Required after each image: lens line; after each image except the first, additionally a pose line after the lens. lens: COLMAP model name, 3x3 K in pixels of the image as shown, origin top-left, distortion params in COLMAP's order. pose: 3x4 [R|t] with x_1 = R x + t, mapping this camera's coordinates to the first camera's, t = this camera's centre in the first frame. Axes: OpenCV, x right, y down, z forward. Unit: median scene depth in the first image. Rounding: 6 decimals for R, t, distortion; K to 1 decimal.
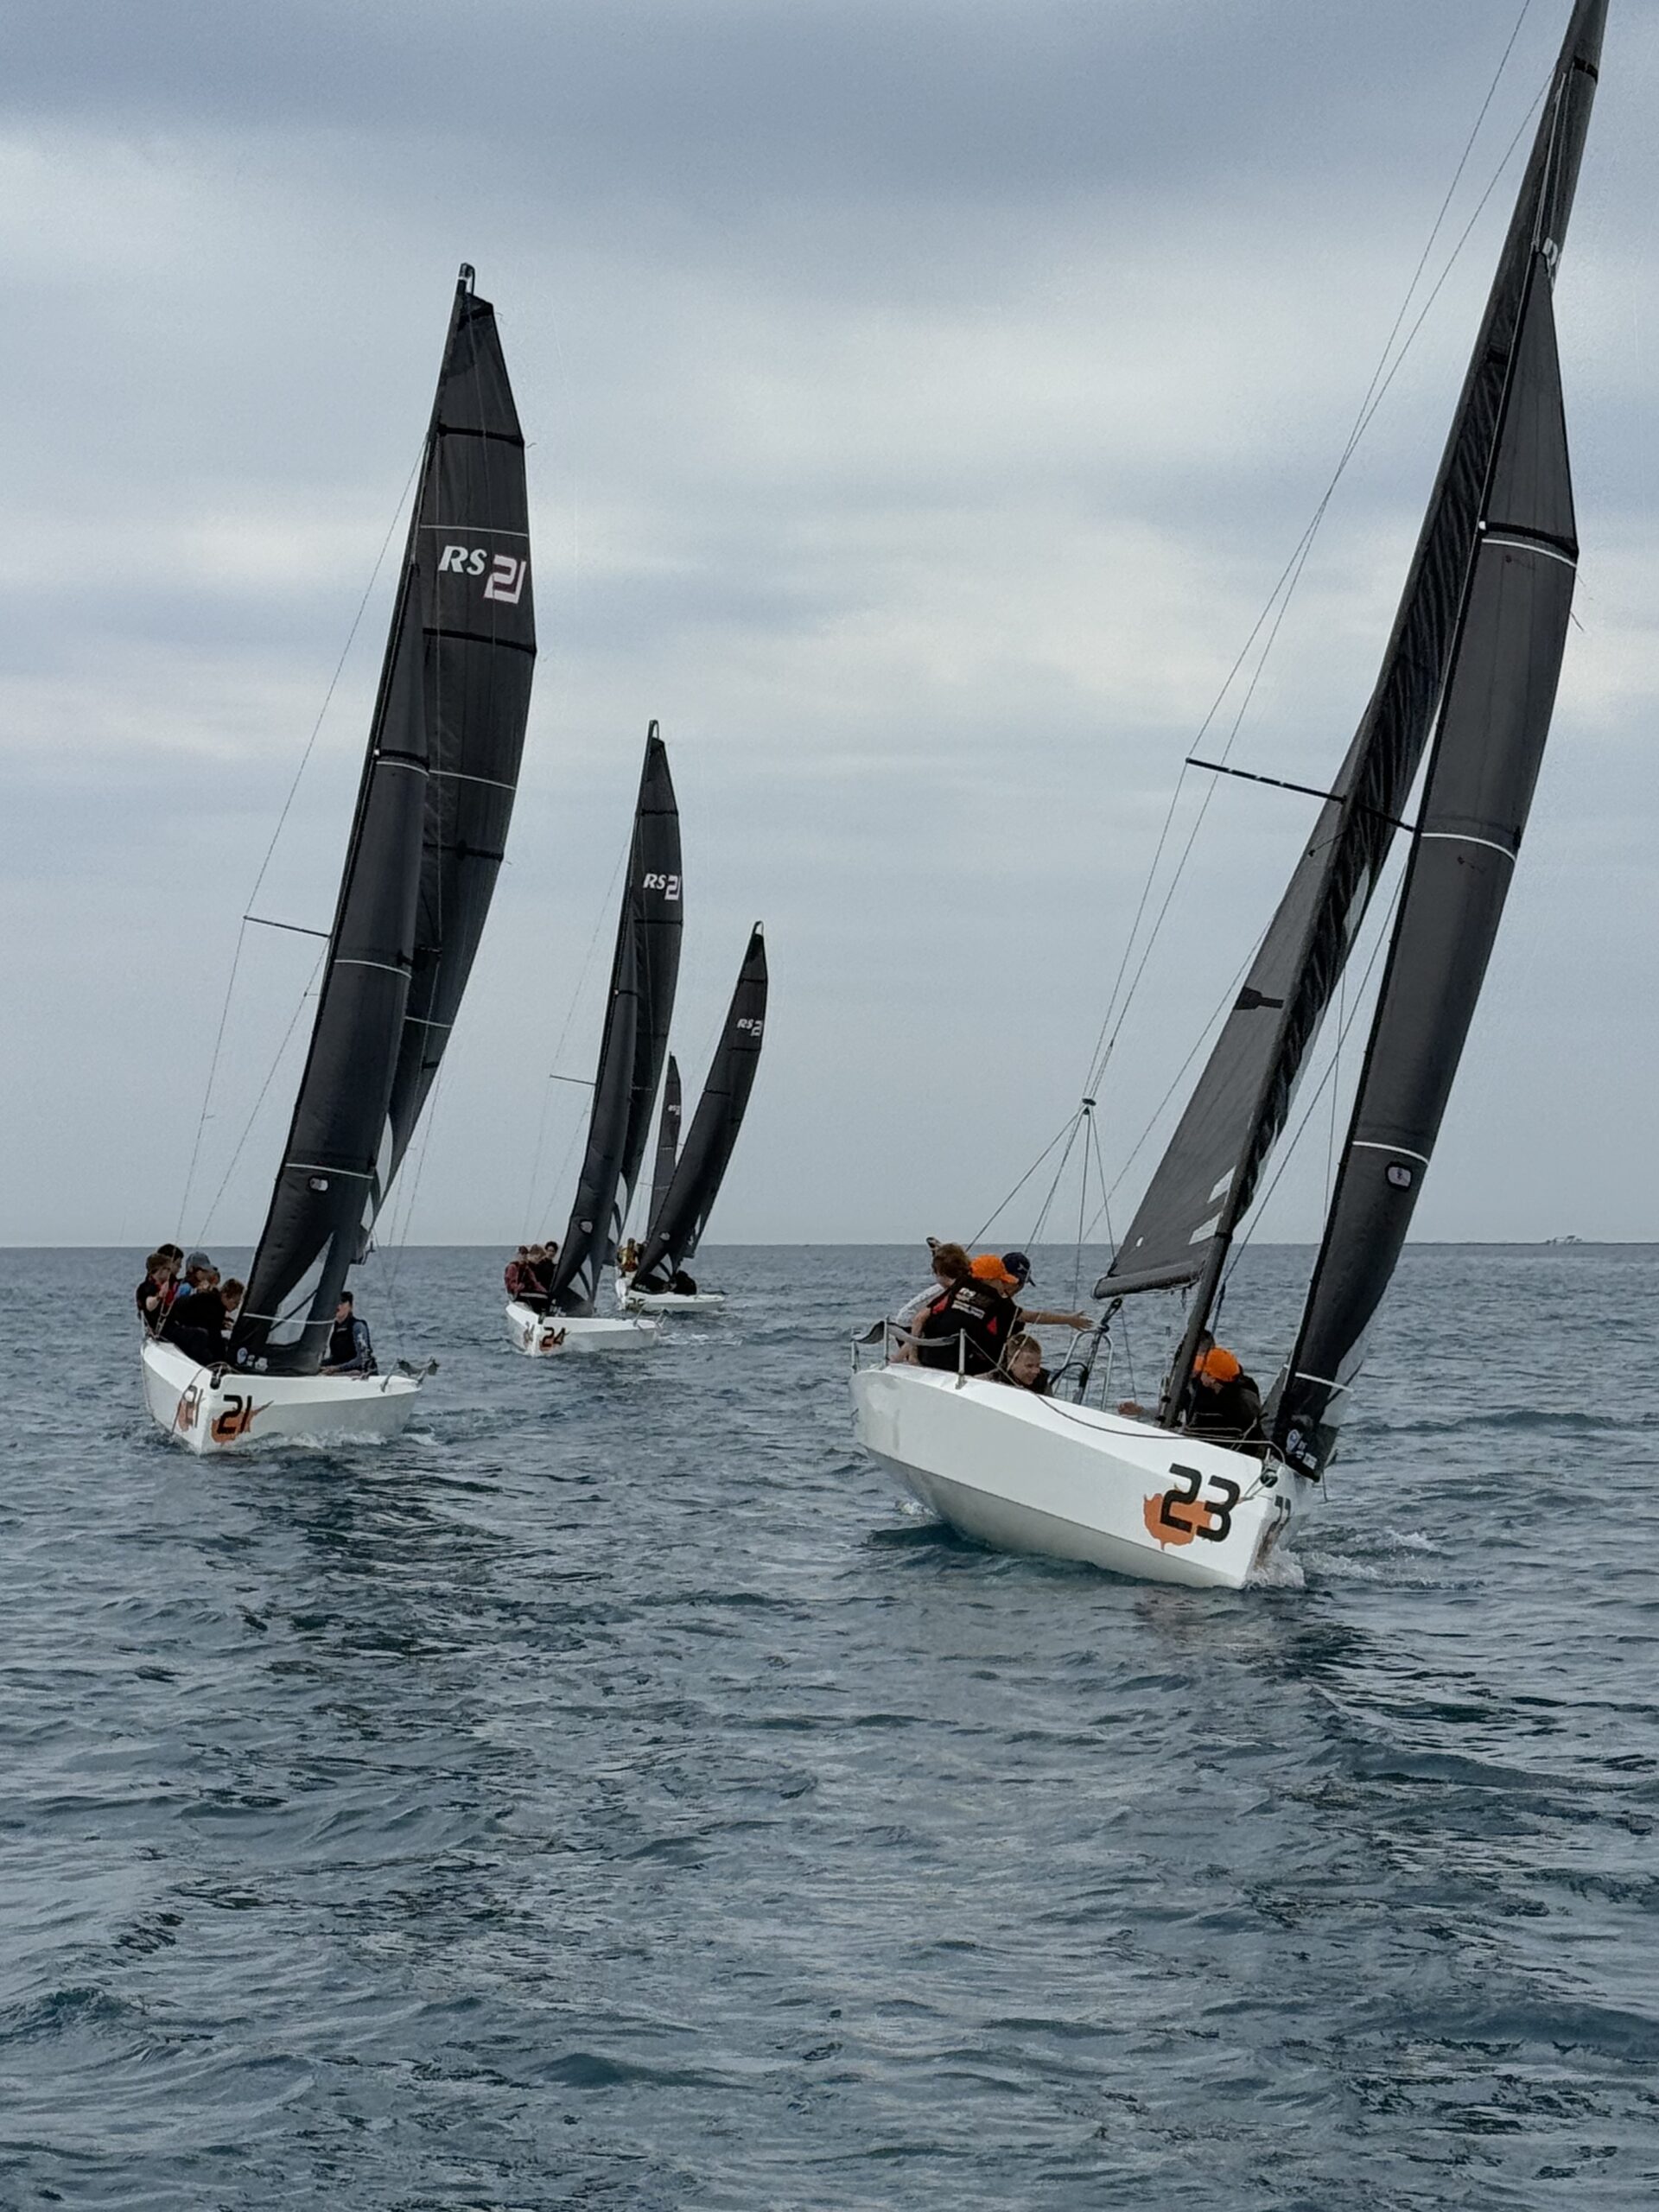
lens RADIAL K [[4943.7, 0, 829.5], [0, 4943.7, 1106.0], [0, 0, 1]] dist [-0.706268, 9.215561]
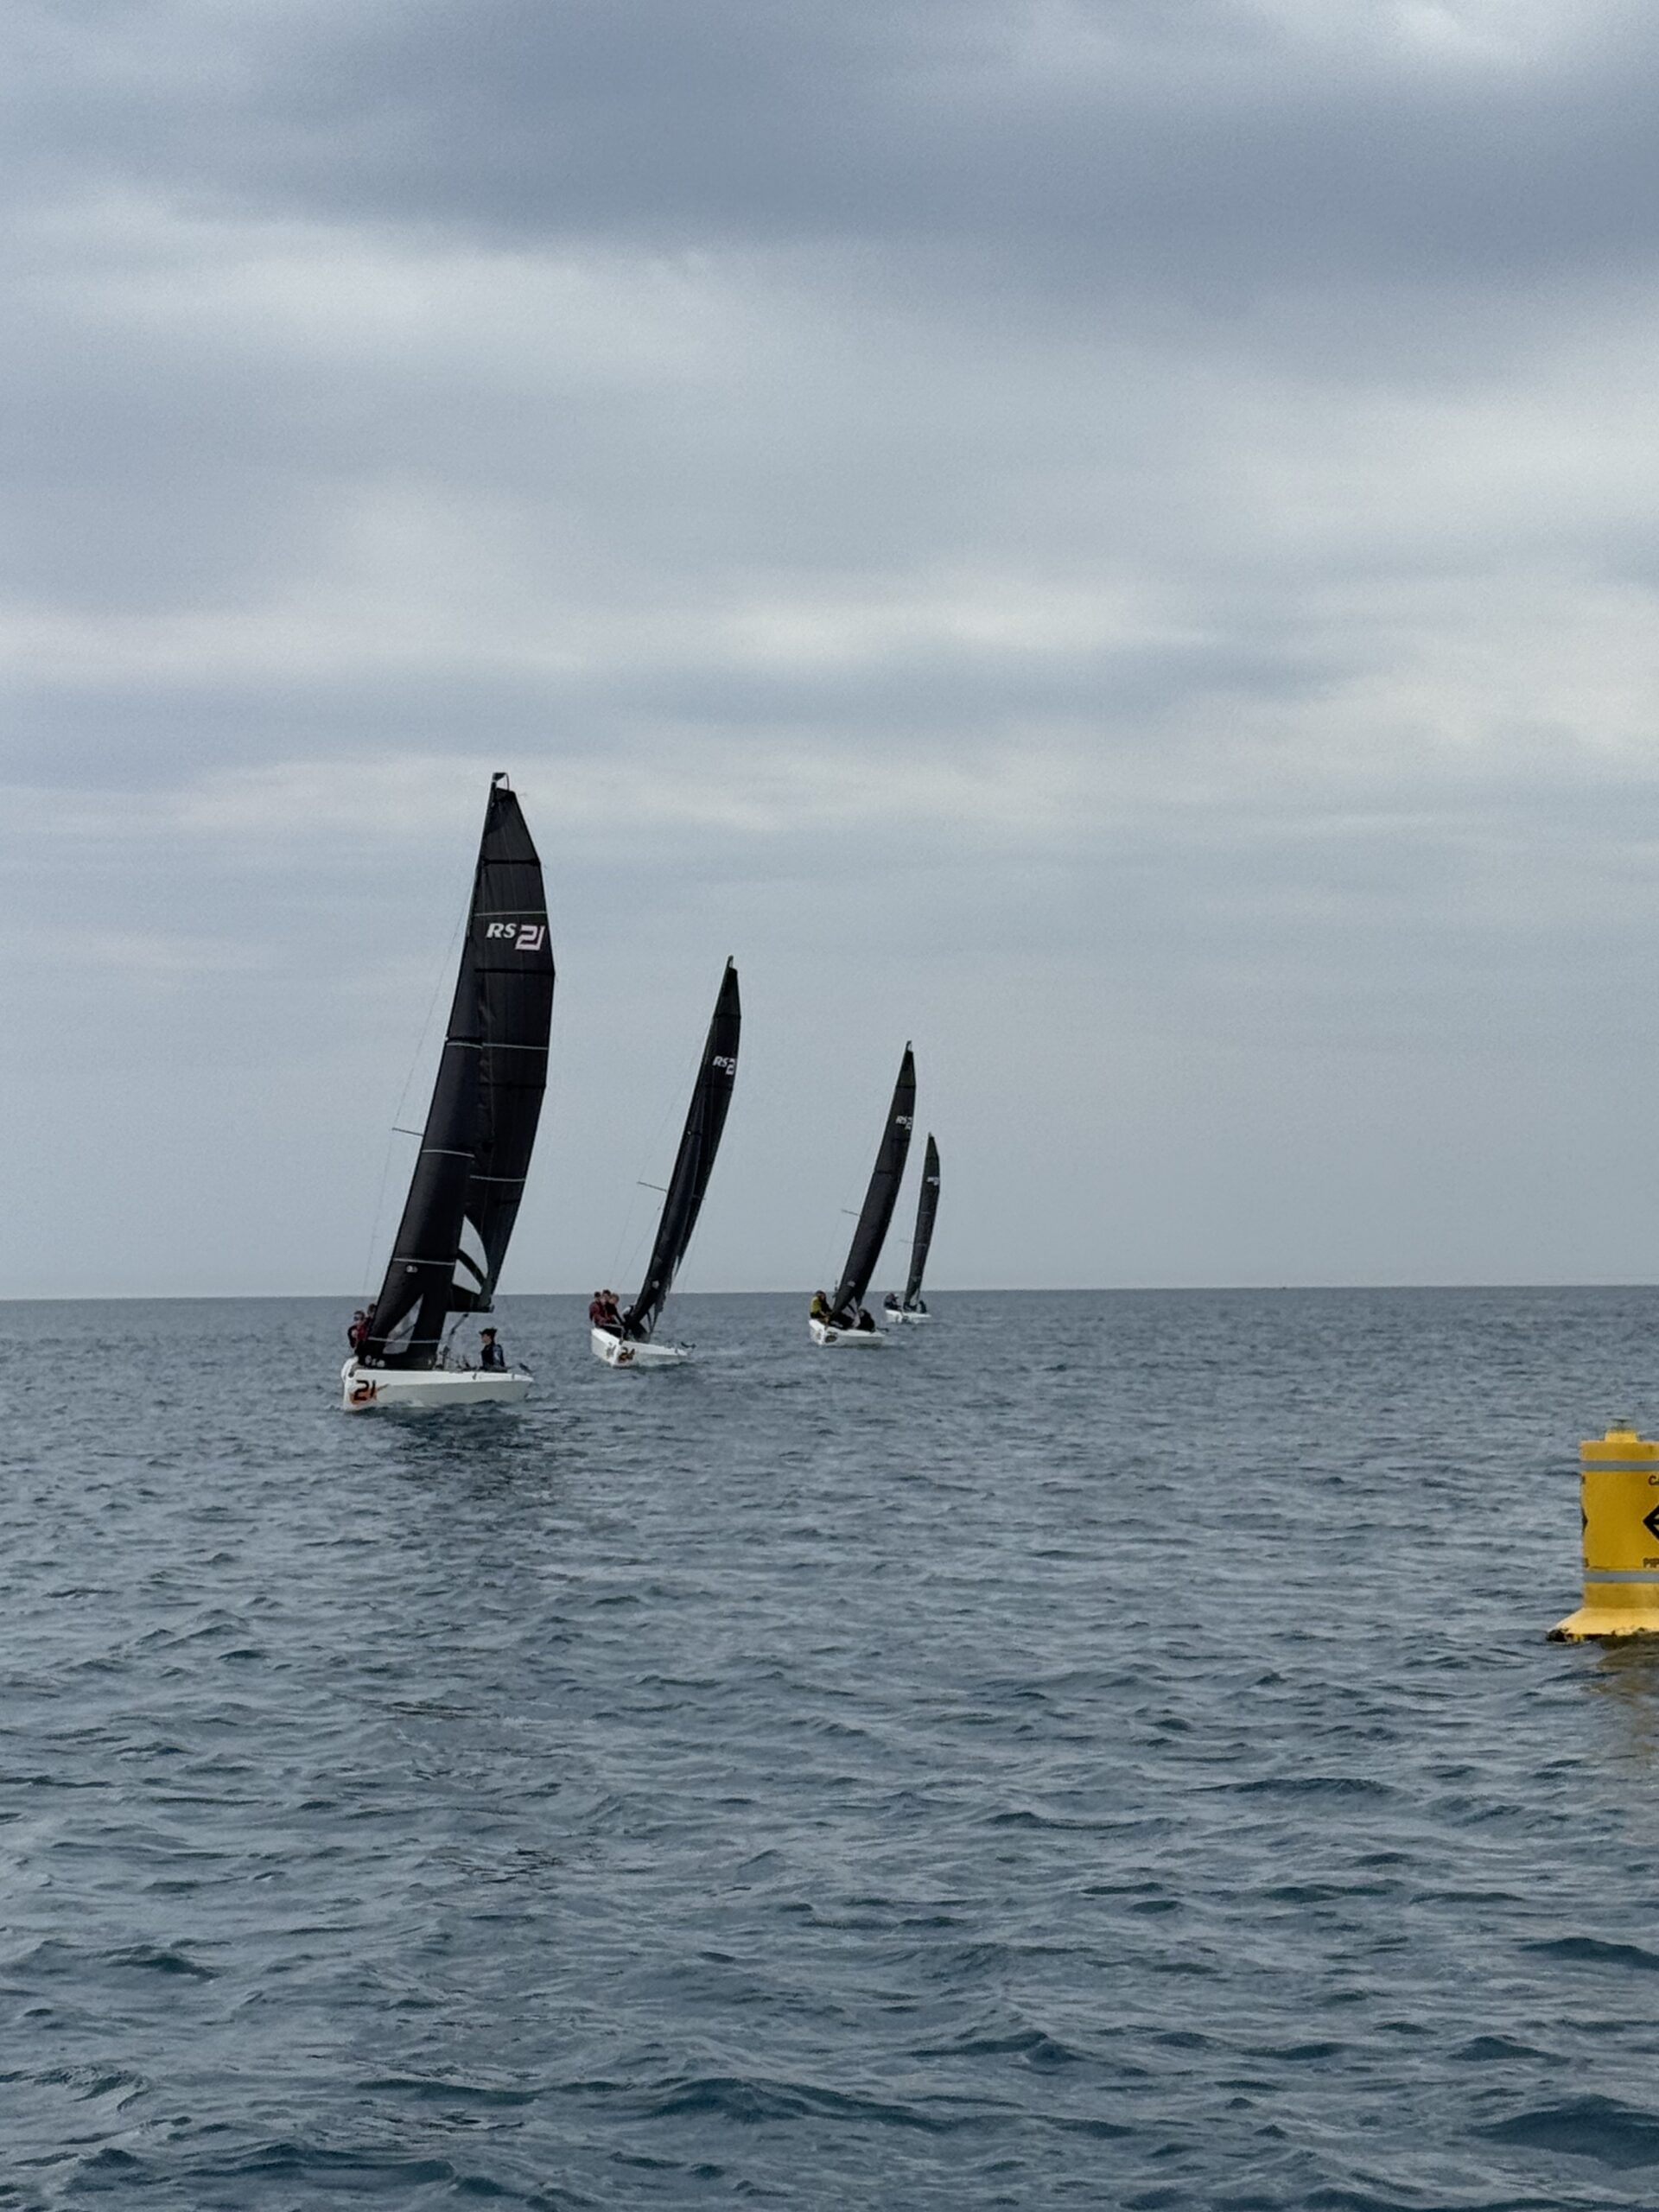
lens RADIAL K [[4753.9, 0, 829.5], [0, 4753.9, 1106.0], [0, 0, 1]] dist [-0.022537, -0.021016]
pose [[0.993516, -0.000908, -0.113687, 0.251924], [-0.000016, 0.999967, -0.008124, -0.030566], [0.113690, 0.008073, 0.993483, -0.767649]]
